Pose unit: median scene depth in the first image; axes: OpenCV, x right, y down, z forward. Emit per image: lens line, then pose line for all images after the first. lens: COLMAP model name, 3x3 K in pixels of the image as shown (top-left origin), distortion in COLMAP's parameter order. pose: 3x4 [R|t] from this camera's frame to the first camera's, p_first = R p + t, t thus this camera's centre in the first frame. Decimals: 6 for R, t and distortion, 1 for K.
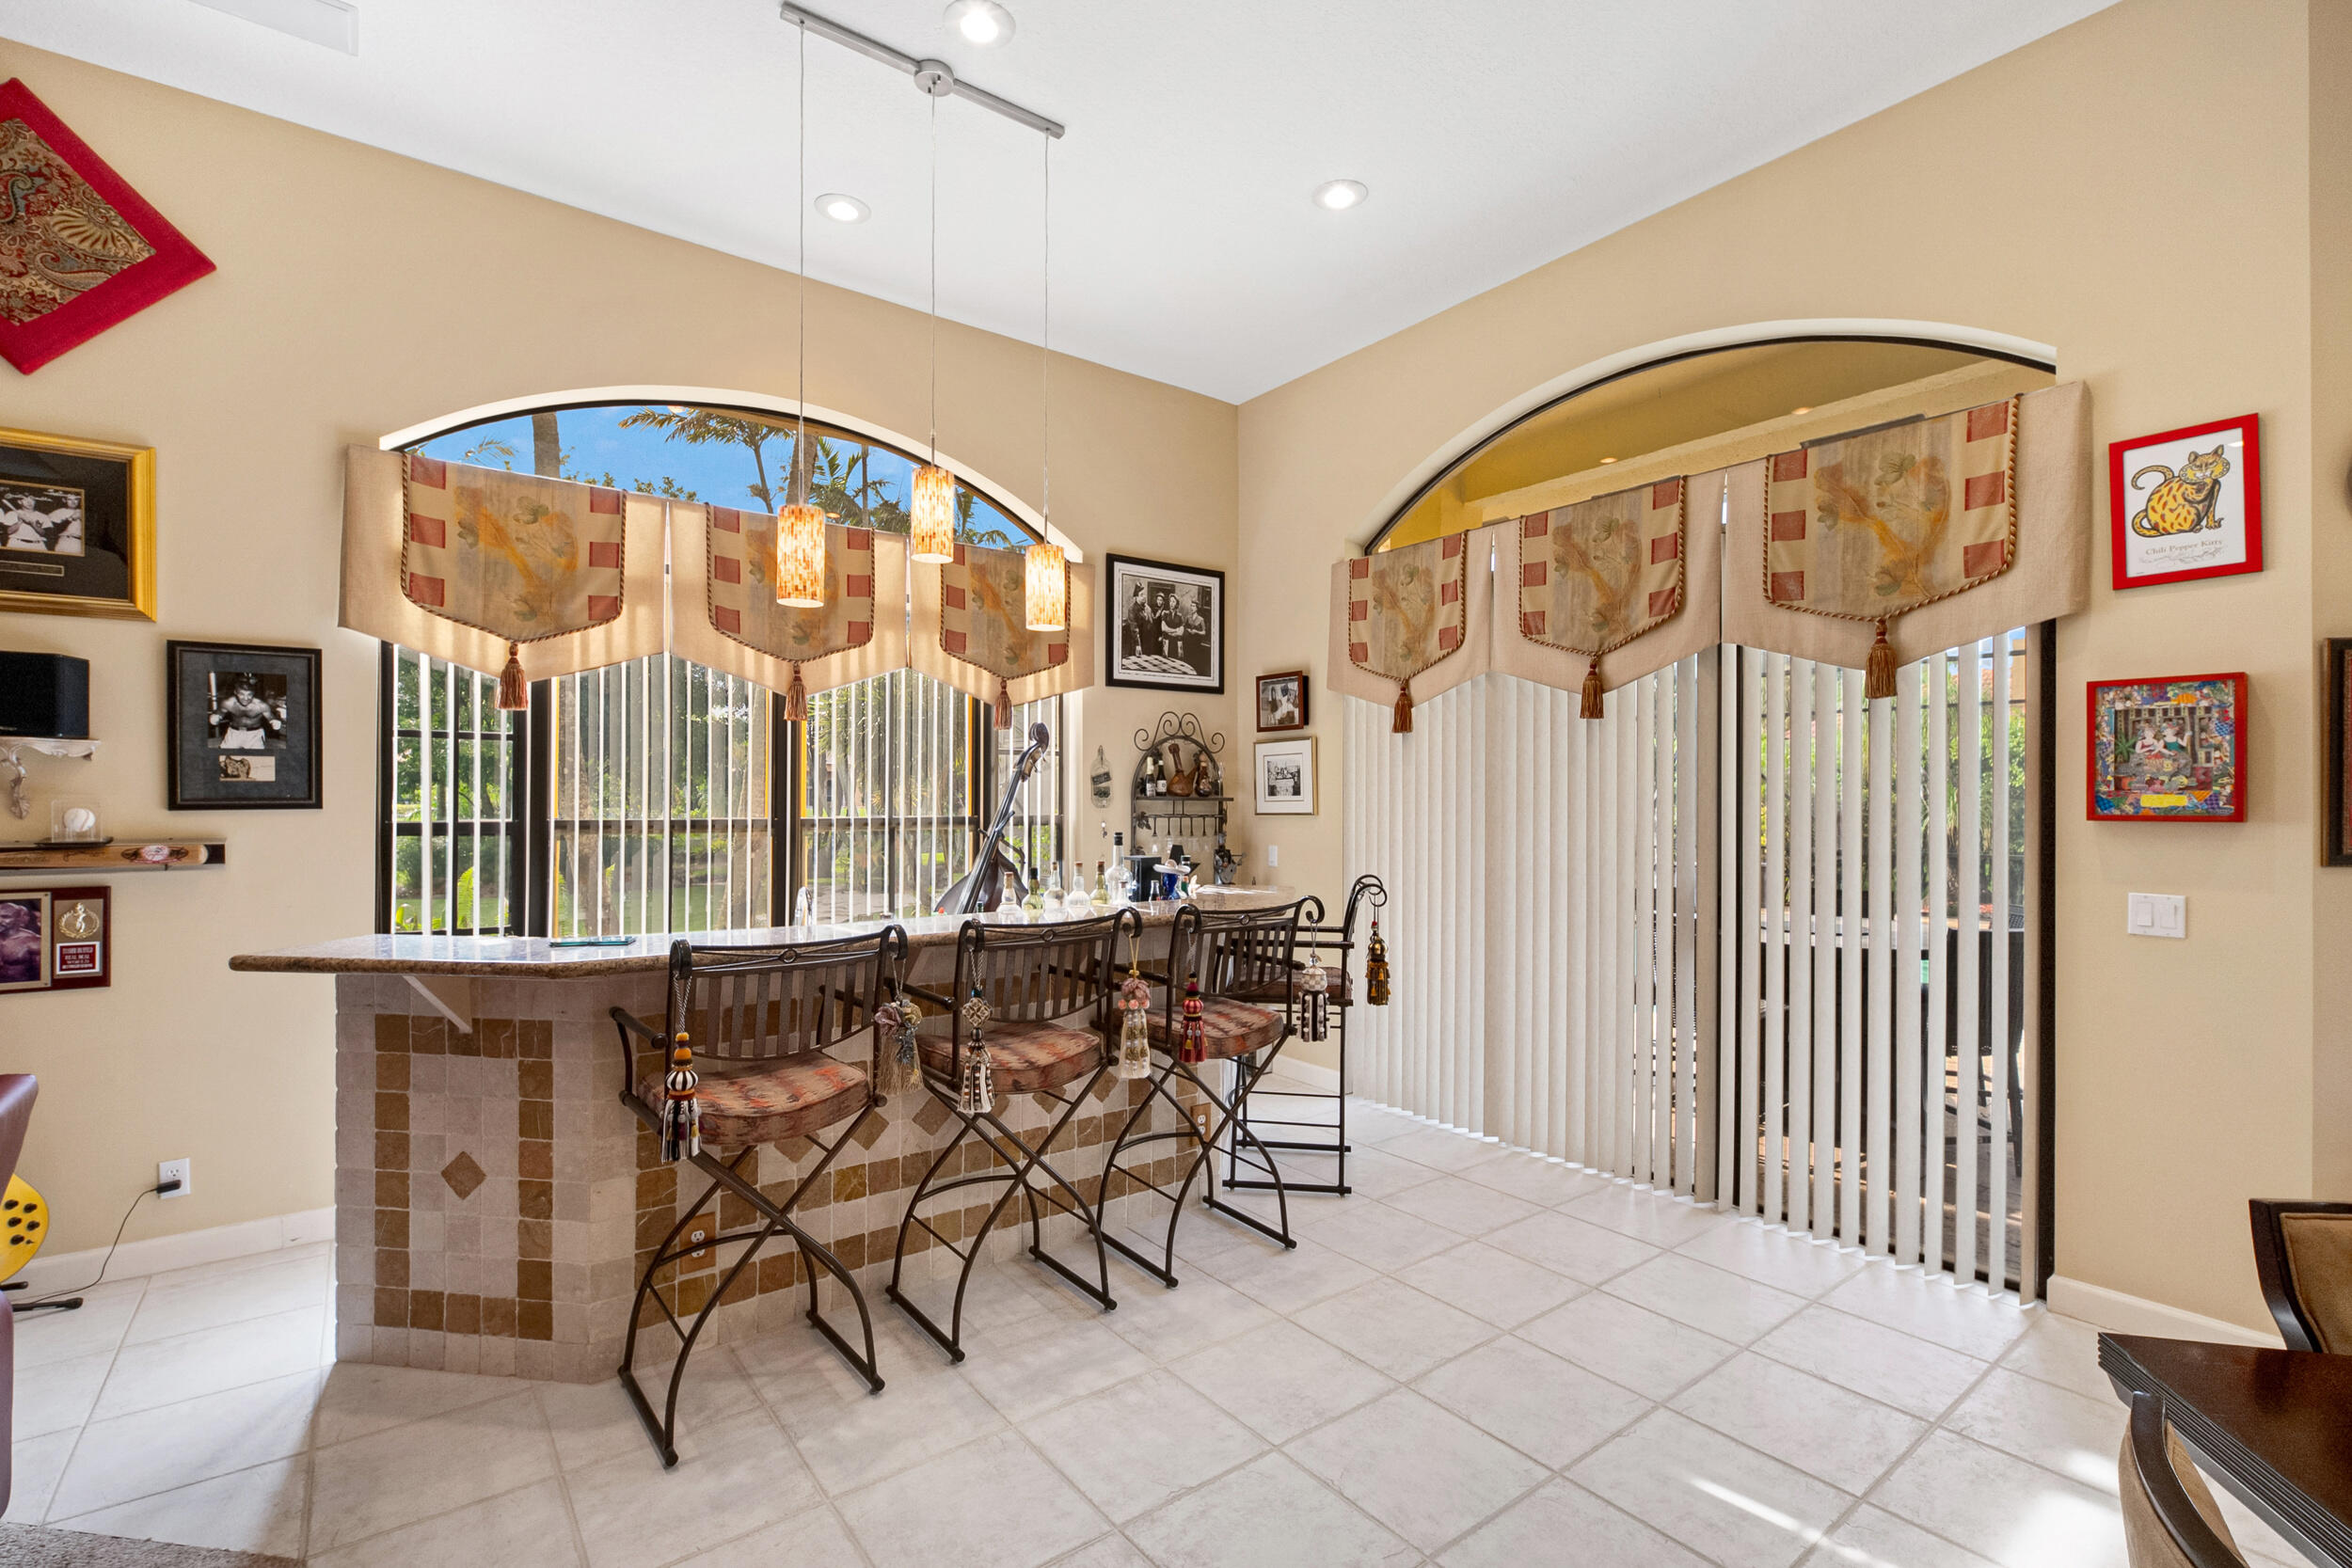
lens RADIAL K [[1046.7, 0, 1173.3], [0, 1046.7, 798.8], [0, 0, 1]] dist [0.007772, -0.007154]
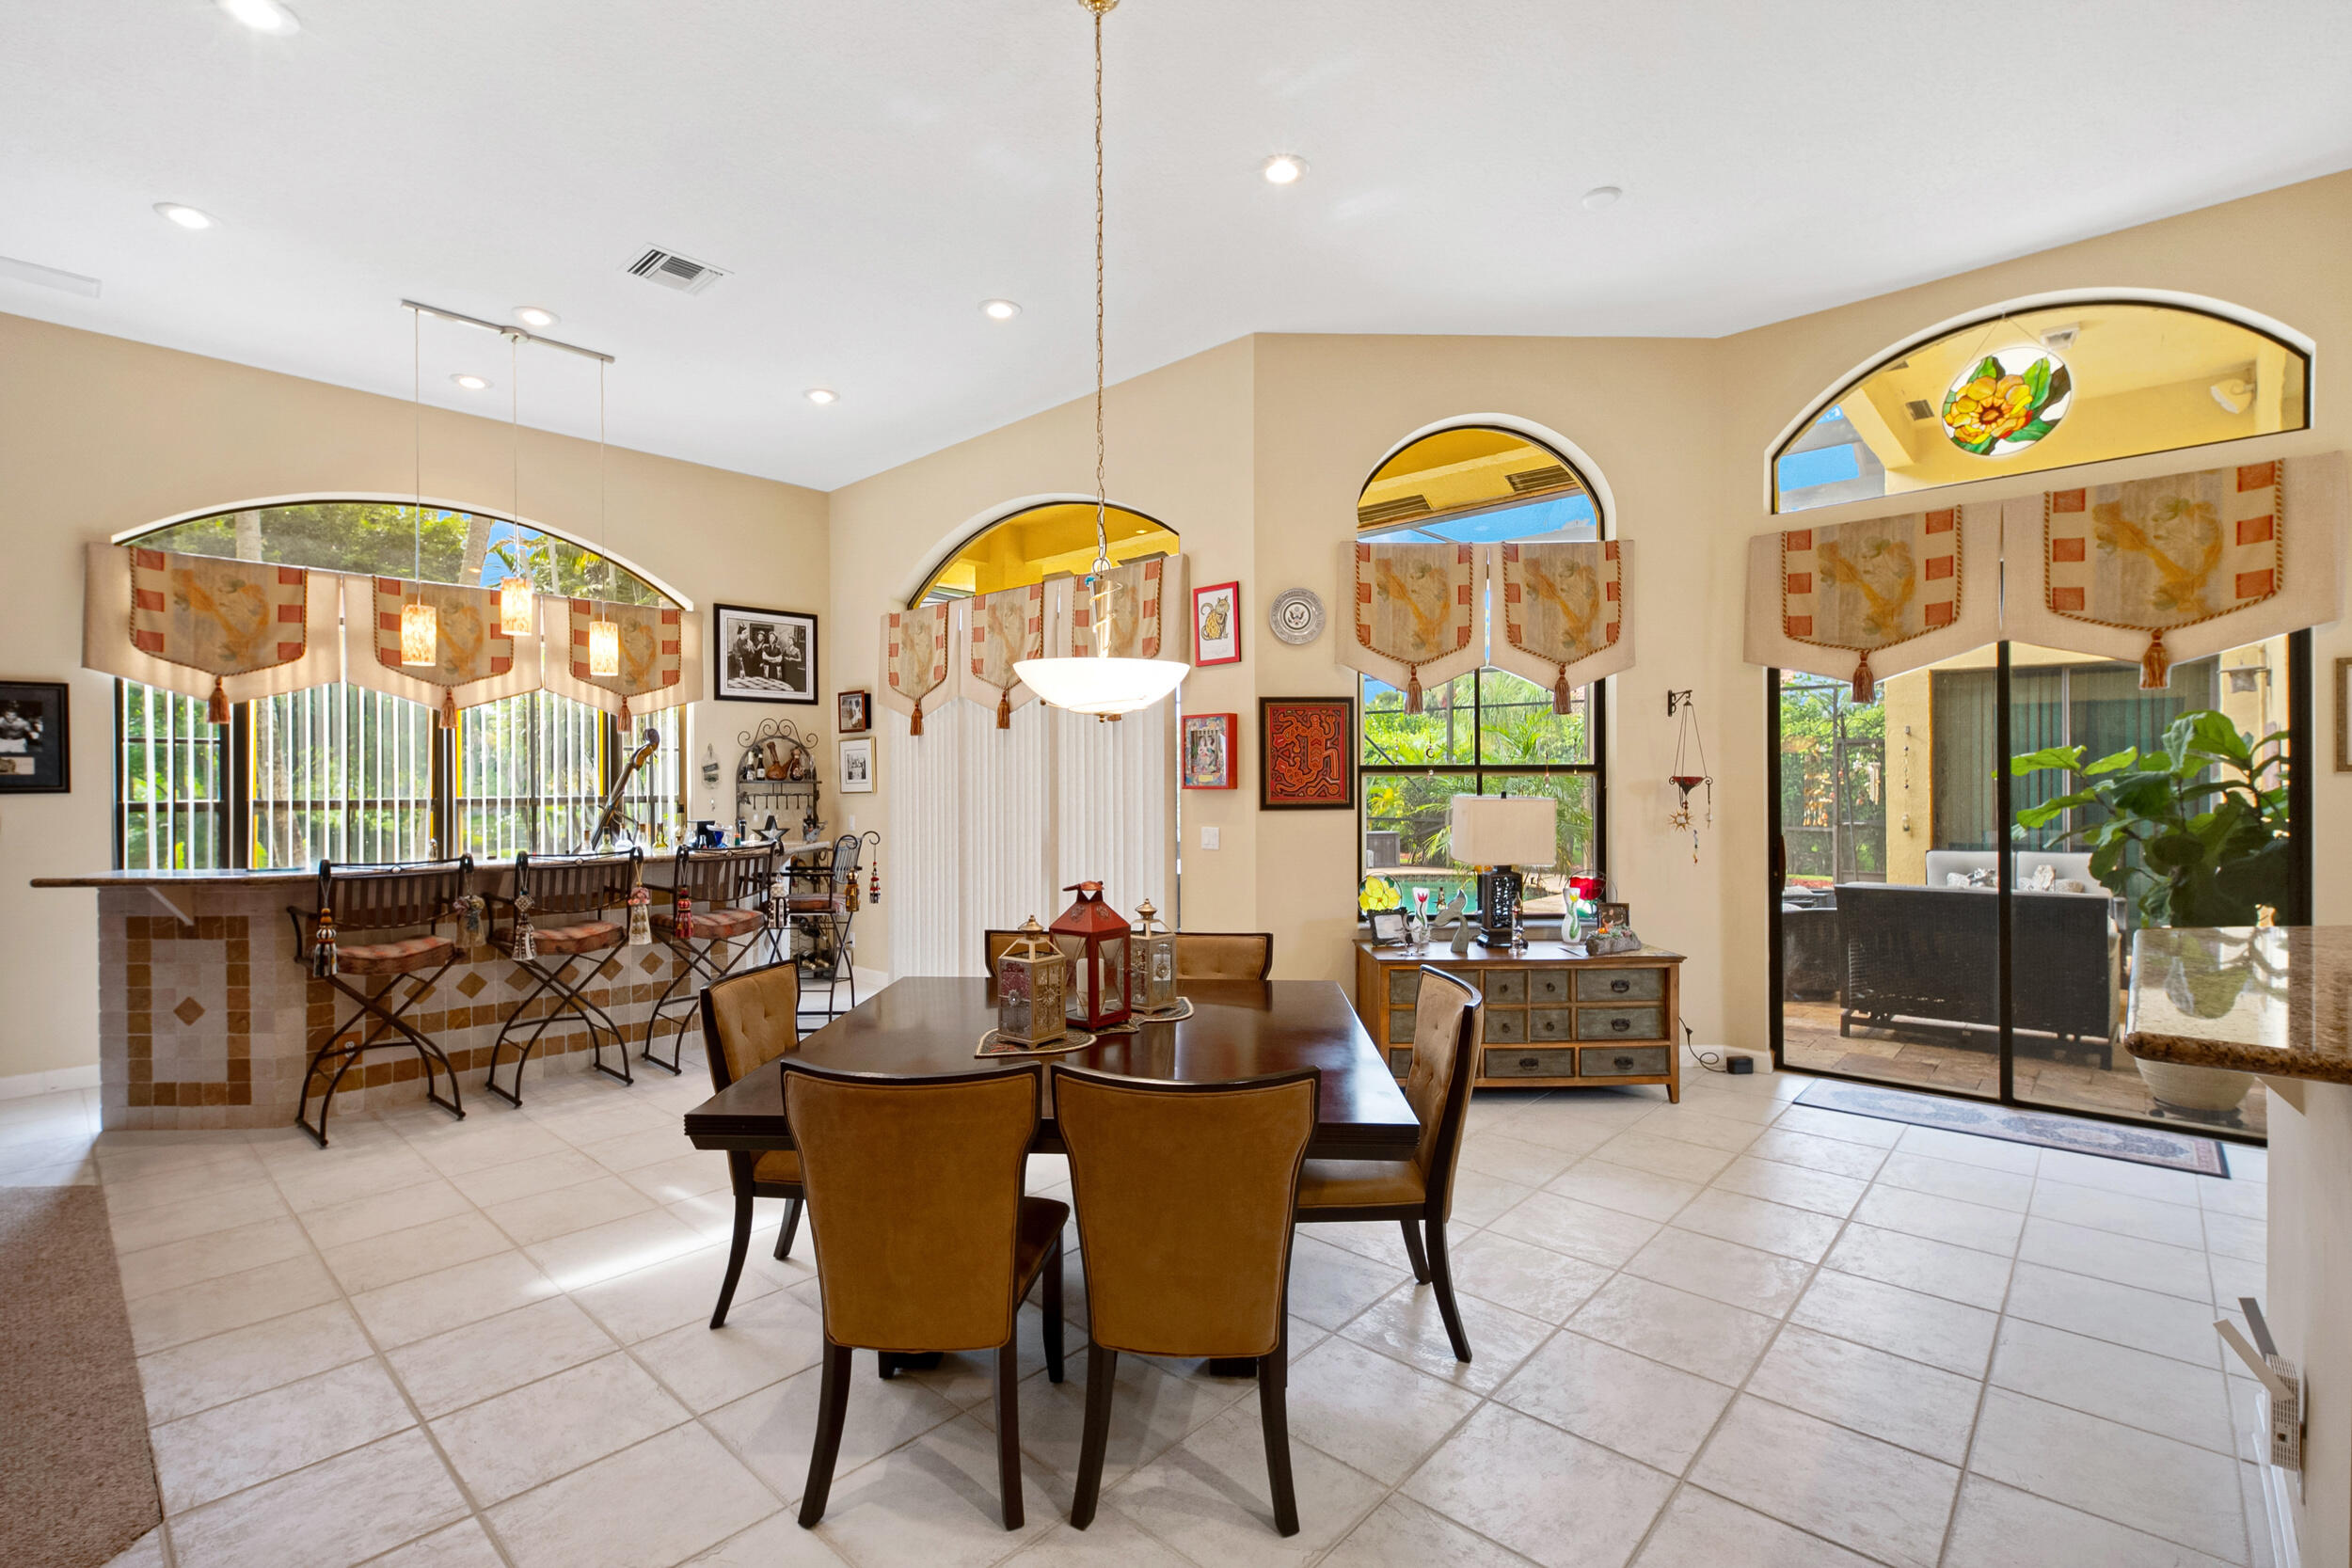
lens RADIAL K [[1046.7, 0, 1177.2], [0, 1046.7, 787.6], [0, 0, 1]] dist [0.007772, -0.007154]
pose [[0.983672, -0.008613, 0.179763, 0.451274], [0.007933, 0.999958, 0.004504, 0.007760], [-0.179795, -0.003004, 0.983700, -0.726086]]
